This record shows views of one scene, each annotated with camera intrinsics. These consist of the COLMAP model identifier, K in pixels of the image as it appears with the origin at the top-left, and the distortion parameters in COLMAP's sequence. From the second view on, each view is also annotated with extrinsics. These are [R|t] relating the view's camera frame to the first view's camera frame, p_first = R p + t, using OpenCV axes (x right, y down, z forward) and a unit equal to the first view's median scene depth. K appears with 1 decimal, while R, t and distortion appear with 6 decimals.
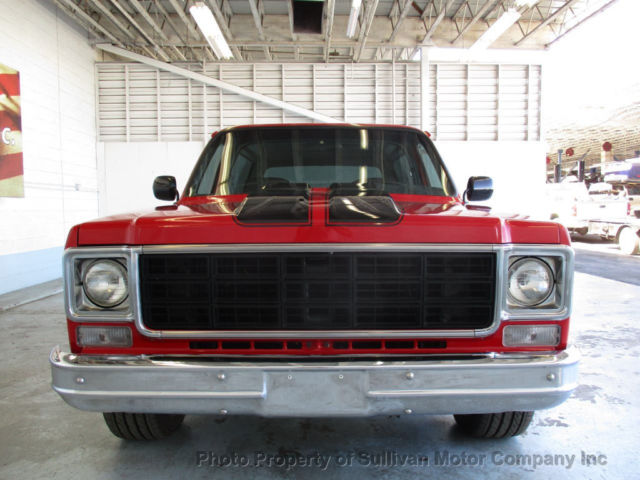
lens RADIAL K [[539.5, 0, 320.0], [0, 539.5, 240.0], [0, 0, 1]] dist [-0.014199, 0.007488]
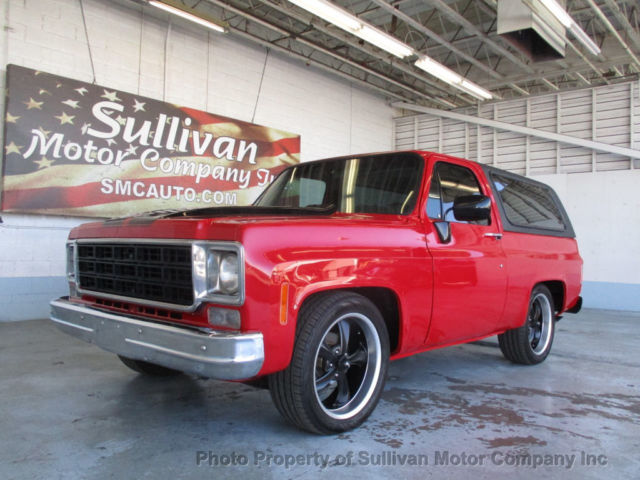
lens RADIAL K [[538.8, 0, 324.3], [0, 538.8, 237.5], [0, 0, 1]] dist [-0.013785, 0.005297]
pose [[0.743082, 0.012160, -0.669090, 0.396097], [-0.070168, 0.995739, -0.059831, 0.016532], [0.665511, 0.091409, 0.740769, 0.070544]]
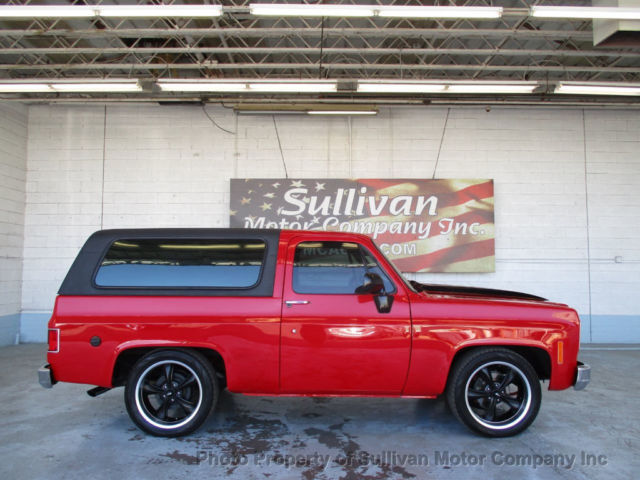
lens RADIAL K [[538.8, 0, 324.3], [0, 538.8, 237.5], [0, 0, 1]] dist [-0.013785, 0.005297]
pose [[-0.004447, -0.046450, -0.998911, 0.810630], [-0.062230, 0.996997, -0.046084, -0.080709], [0.998052, 0.061958, -0.007324, 0.612215]]
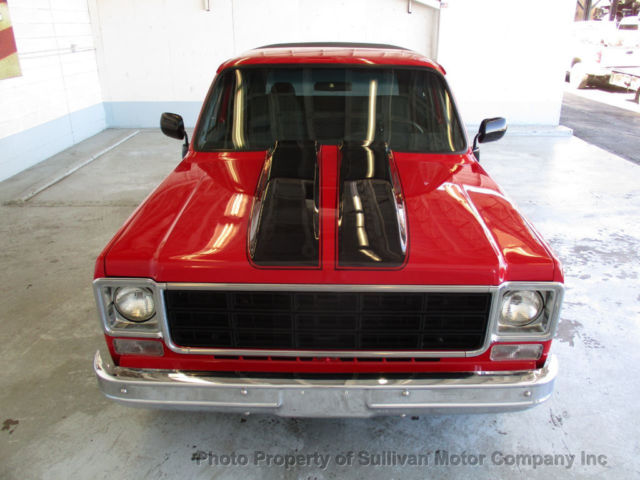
lens RADIAL K [[539.5, 0, 320.0], [0, 539.5, 240.0], [0, 0, 1]] dist [-0.014199, 0.007488]
pose [[0.999890, 0.008825, -0.011941, -0.001929], [-0.004516, 0.946868, 0.321591, -0.118135], [0.014145, -0.321502, 0.946803, 0.000629]]
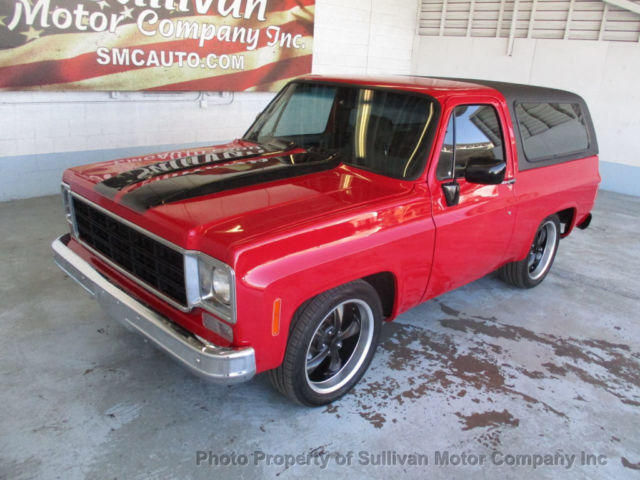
lens RADIAL K [[538.8, 0, 324.3], [0, 538.8, 237.5], [0, 0, 1]] dist [-0.013785, 0.005297]
pose [[0.718643, 0.270478, -0.640620, 0.377950], [-0.112022, 0.954251, 0.277231, -0.111281], [0.686297, -0.127467, 0.716065, 0.091710]]
